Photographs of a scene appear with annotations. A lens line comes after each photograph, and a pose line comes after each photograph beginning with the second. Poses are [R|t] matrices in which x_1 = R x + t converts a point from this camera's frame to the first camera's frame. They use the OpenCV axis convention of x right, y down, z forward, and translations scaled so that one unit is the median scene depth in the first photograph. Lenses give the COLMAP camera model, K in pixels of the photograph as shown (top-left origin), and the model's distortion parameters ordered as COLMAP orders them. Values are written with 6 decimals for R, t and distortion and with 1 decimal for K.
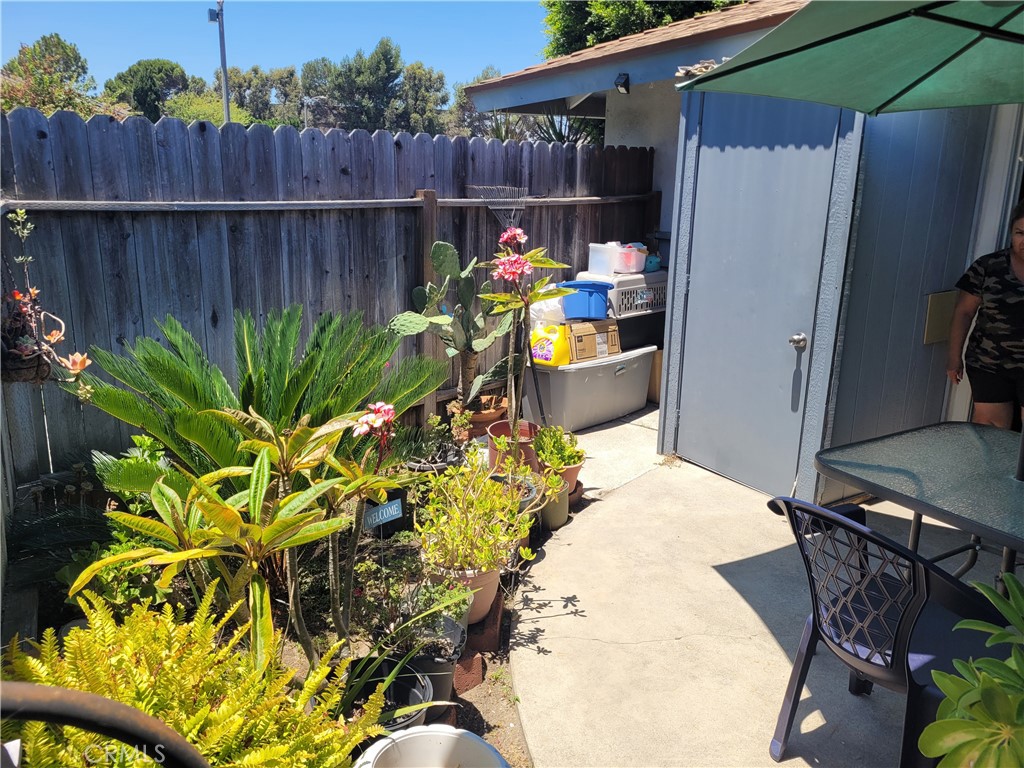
lens RADIAL K [[770.1, 0, 508.8], [0, 770.1, 387.3], [0, 0, 1]] dist [0.052378, -0.001010]
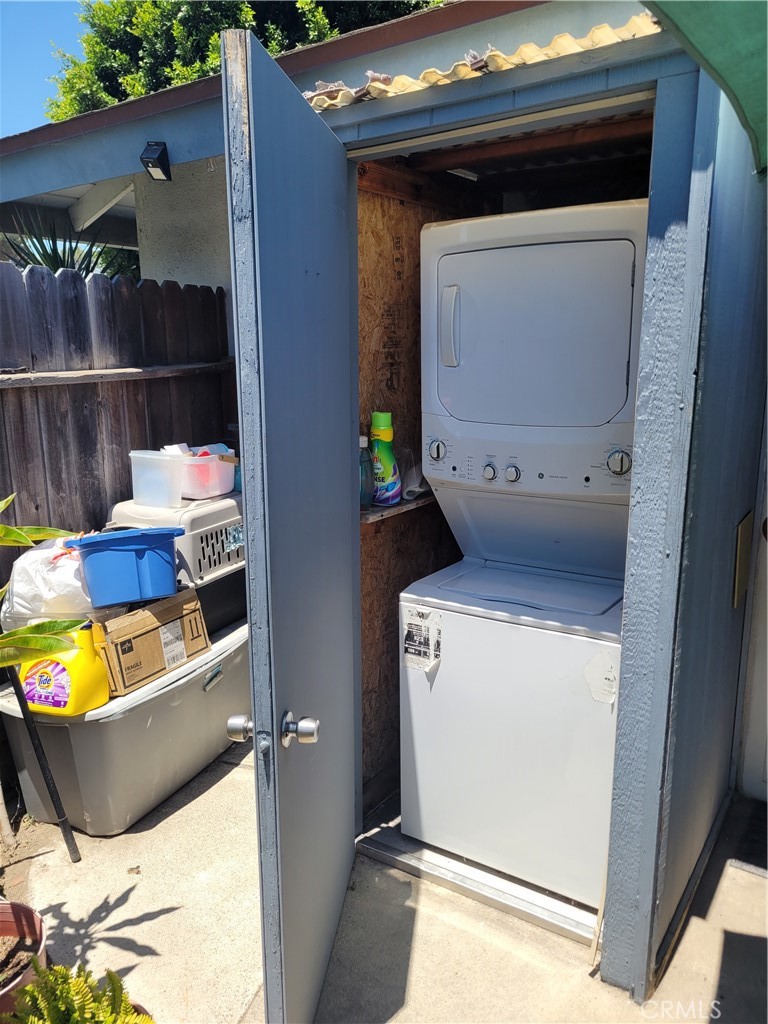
lens RADIAL K [[770.1, 0, 390.8], [0, 770.1, 514.8], [0, 0, 1]] dist [0.052378, -0.001010]
pose [[0.920464, -0.098993, 0.378081, 0.063240], [0.115222, 0.993129, -0.020483, -0.110325], [-0.373456, 0.062417, 0.925546, 0.427587]]
